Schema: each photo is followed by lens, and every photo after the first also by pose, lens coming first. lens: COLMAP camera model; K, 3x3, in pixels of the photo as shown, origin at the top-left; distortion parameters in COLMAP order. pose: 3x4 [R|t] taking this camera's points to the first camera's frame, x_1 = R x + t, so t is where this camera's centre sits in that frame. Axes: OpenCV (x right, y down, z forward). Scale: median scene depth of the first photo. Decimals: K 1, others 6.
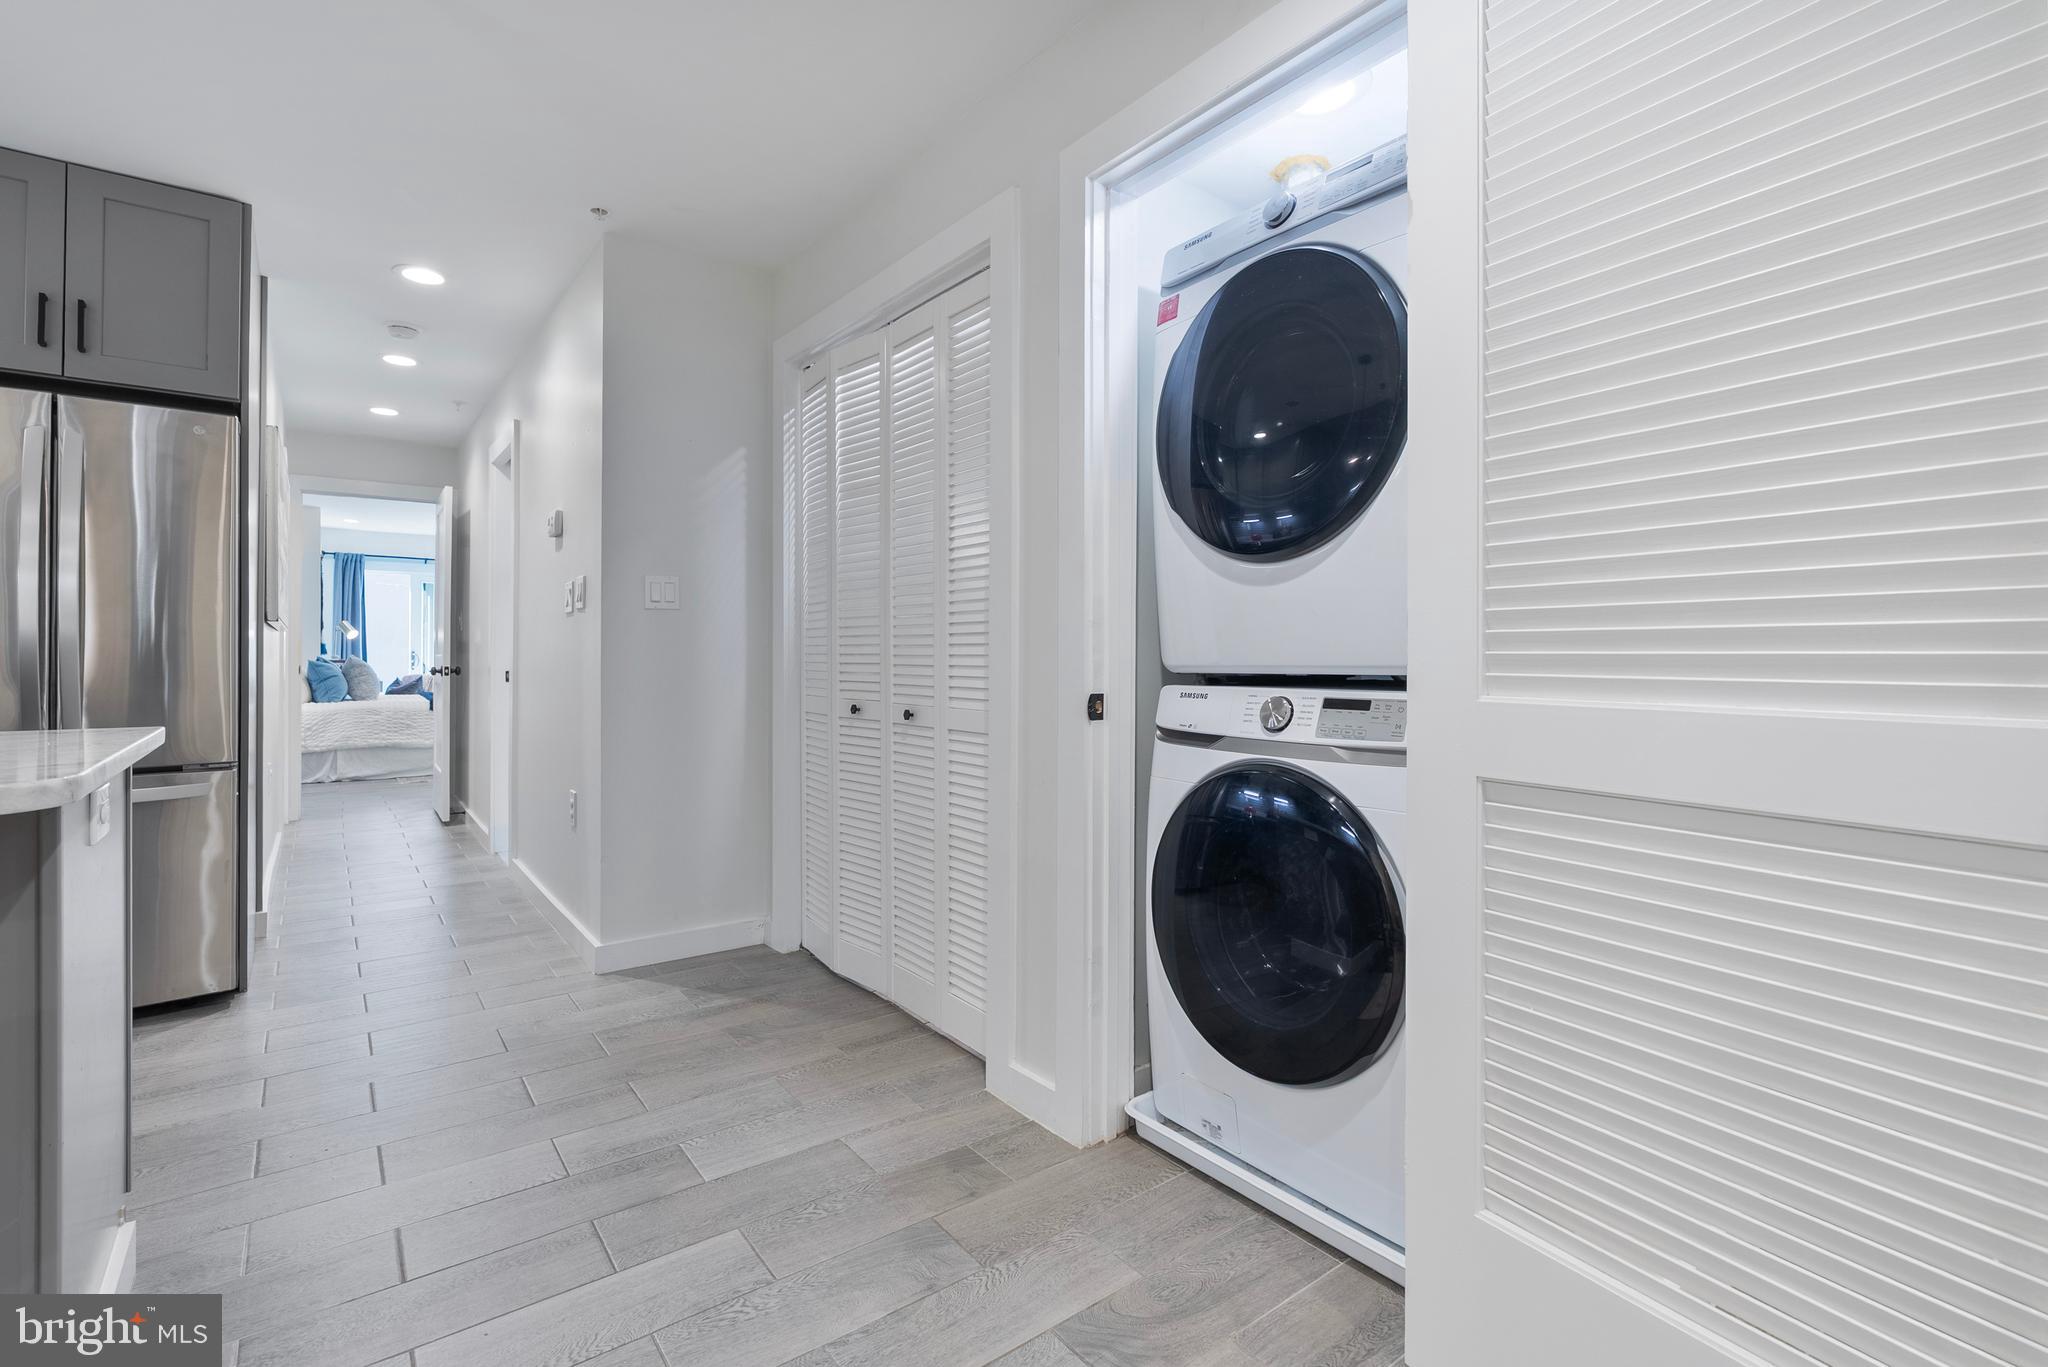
lens RADIAL K [[946.3, 0, 1023.3], [0, 946.3, 666.6], [0, 0, 1]] dist [0.002085, -0.000065]
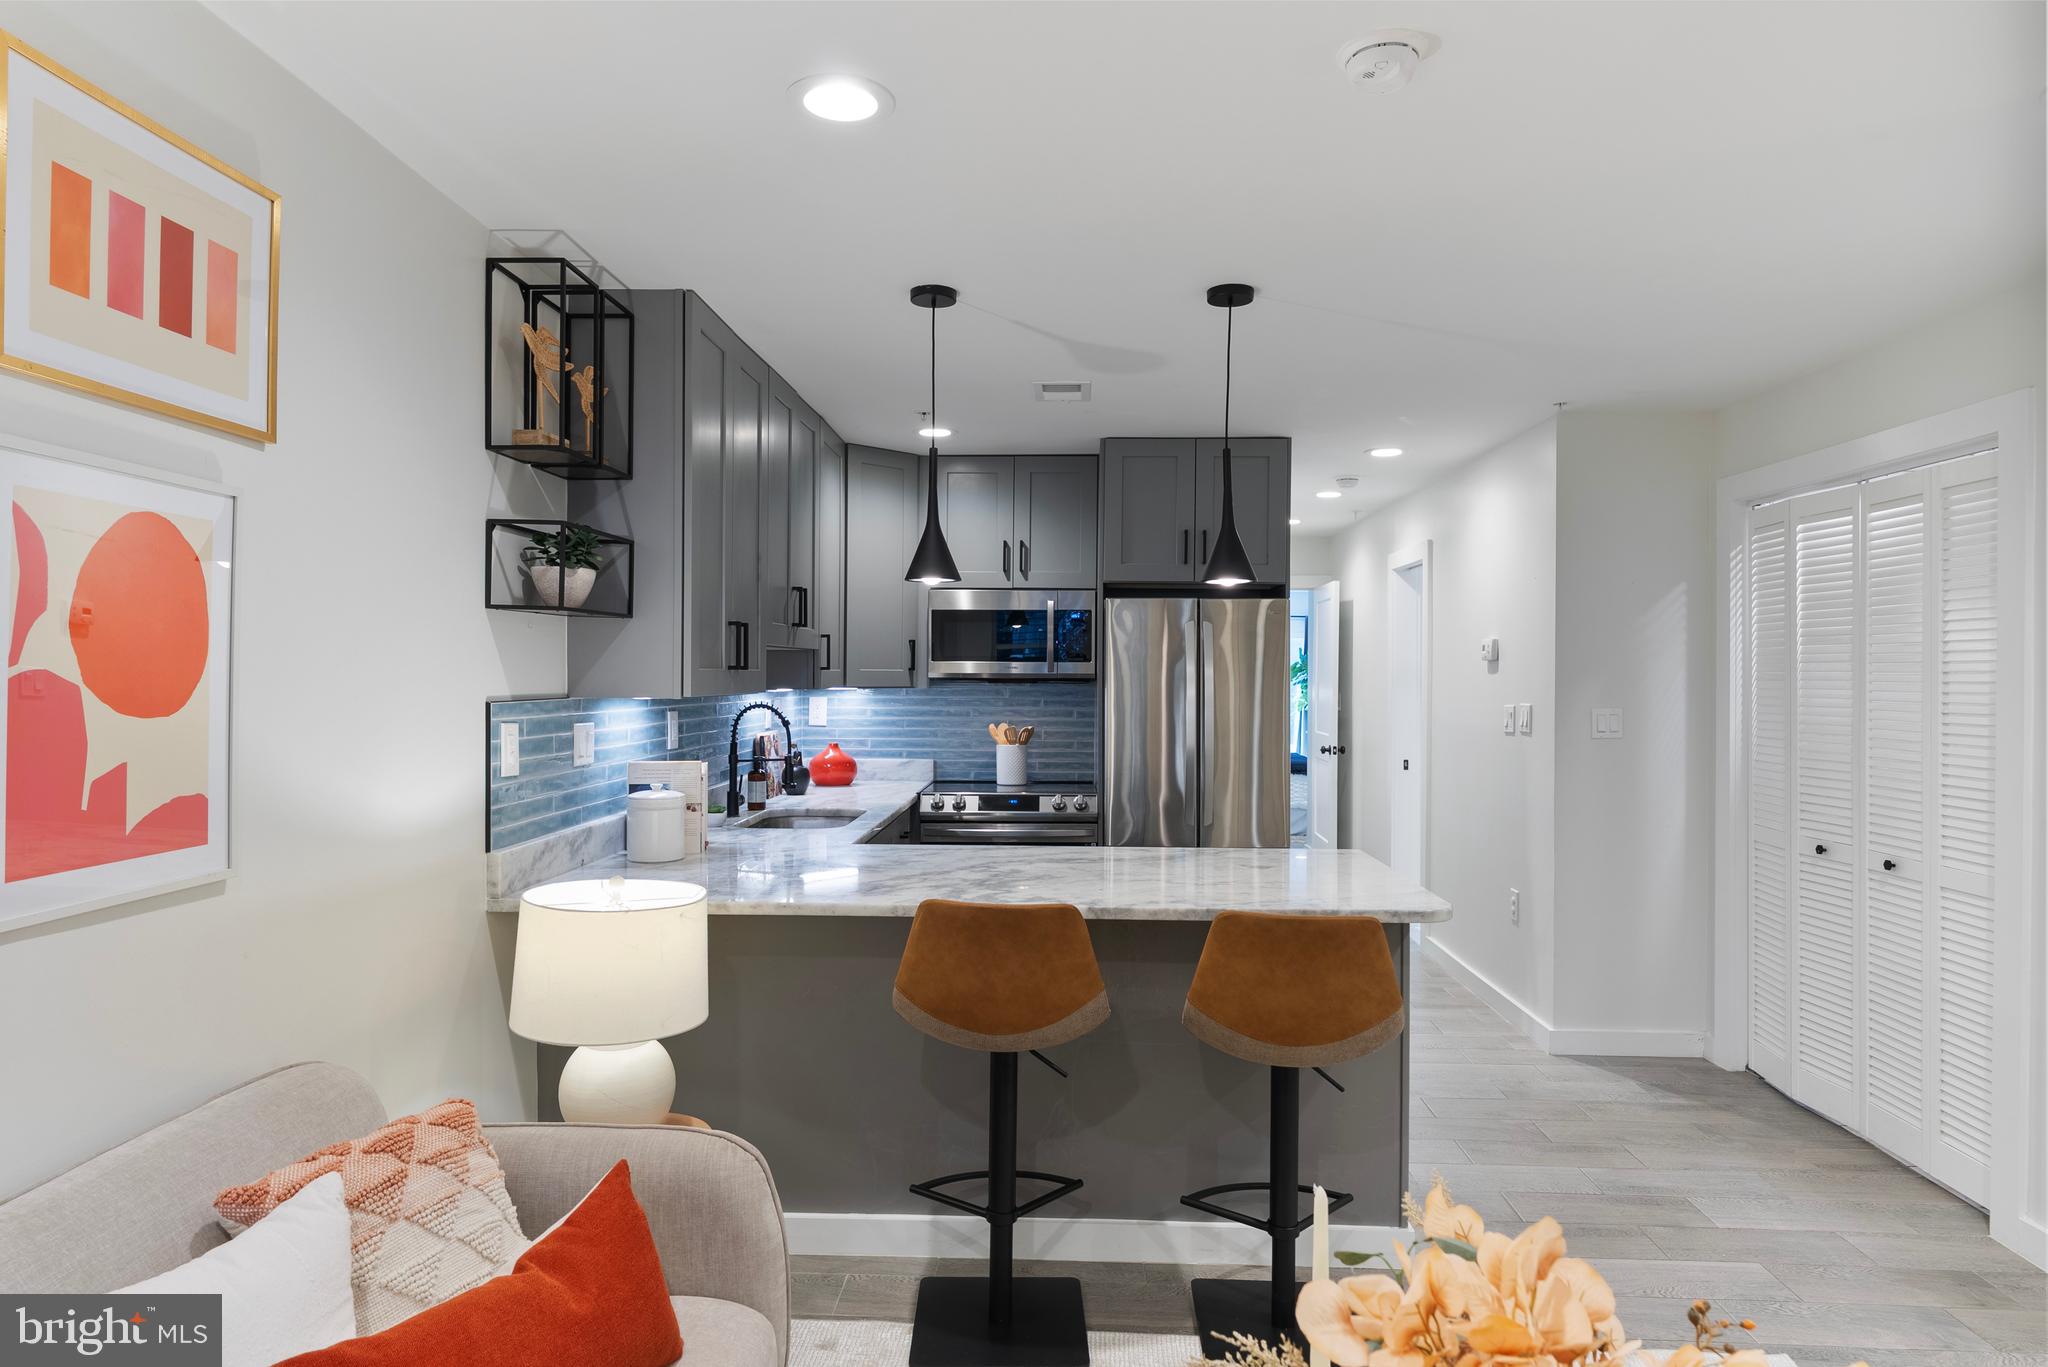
lens RADIAL K [[1186.2, 0, 1016.0], [0, 1186.2, 681.8], [0, 0, 1]] dist [-0.005272, 0.003408]
pose [[0.765620, 0.002408, -0.643289, -0.019039], [-0.008724, 0.999940, -0.006640, -0.130169], [0.643234, 0.010696, 0.765595, -0.601606]]
